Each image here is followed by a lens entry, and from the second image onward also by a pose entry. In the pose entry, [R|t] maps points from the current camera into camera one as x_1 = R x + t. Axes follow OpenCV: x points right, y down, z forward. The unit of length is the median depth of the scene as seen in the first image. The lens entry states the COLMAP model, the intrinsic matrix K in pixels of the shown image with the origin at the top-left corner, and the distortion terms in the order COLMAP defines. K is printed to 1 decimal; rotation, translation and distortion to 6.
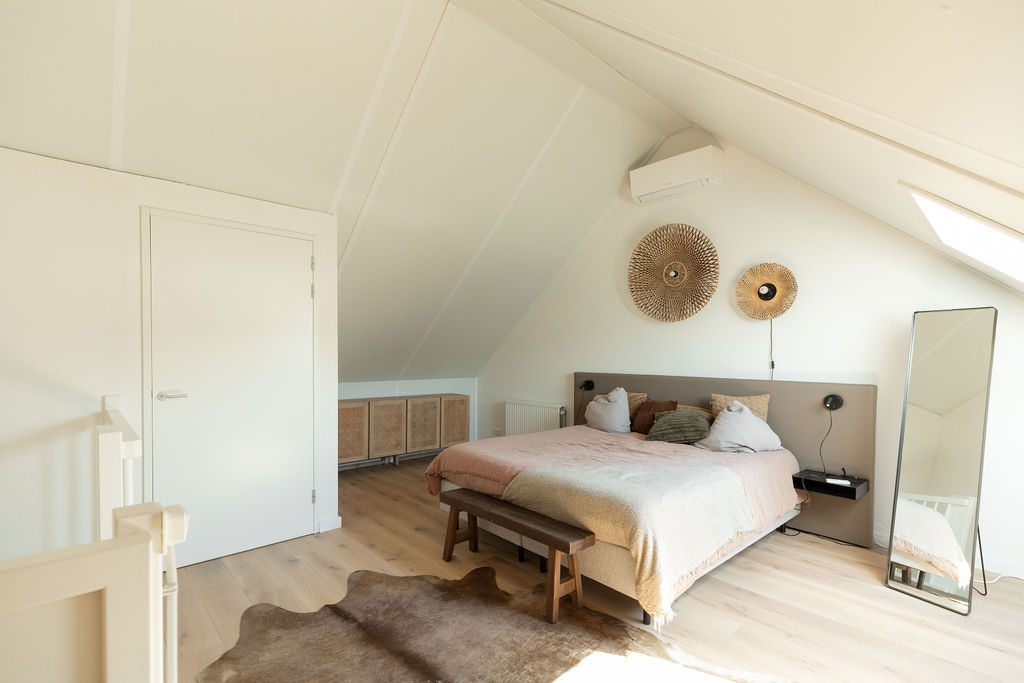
lens RADIAL K [[475.5, 0, 512.1], [0, 475.5, 350.3], [0, 0, 1]] dist [0.008209, -0.000397]
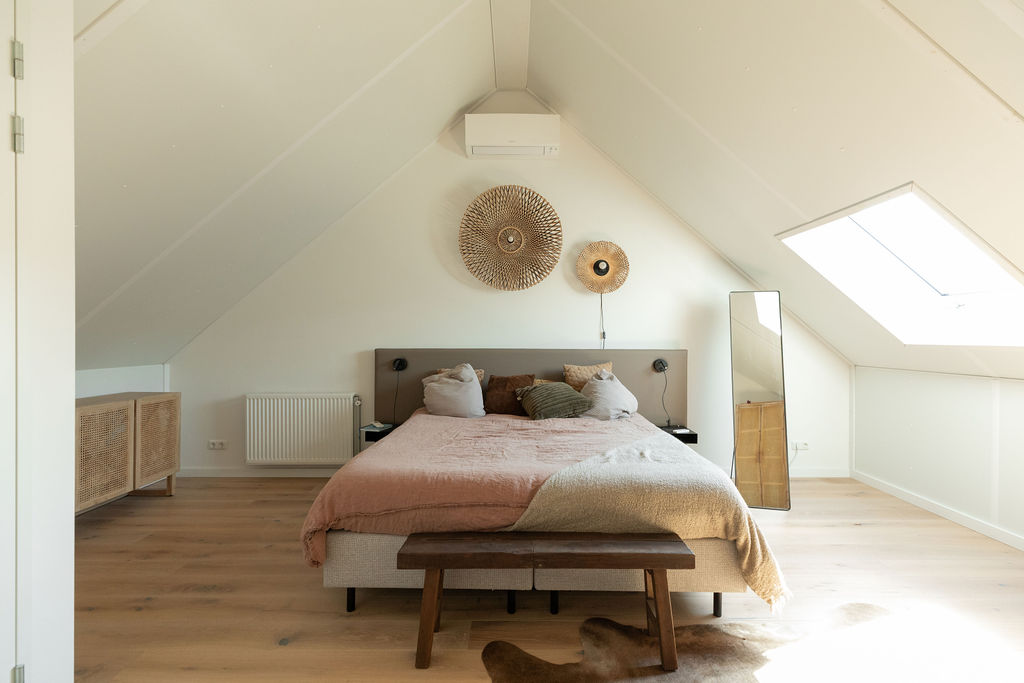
lens RADIAL K [[475.5, 0, 517.4], [0, 475.5, 331.1], [0, 0, 1]] dist [0.008209, -0.000397]
pose [[0.673721, 0.006143, 0.738960, -0.364846], [-0.003457, 0.999981, -0.005161, 0.025840], [-0.738977, 0.000922, 0.673730, 0.386369]]
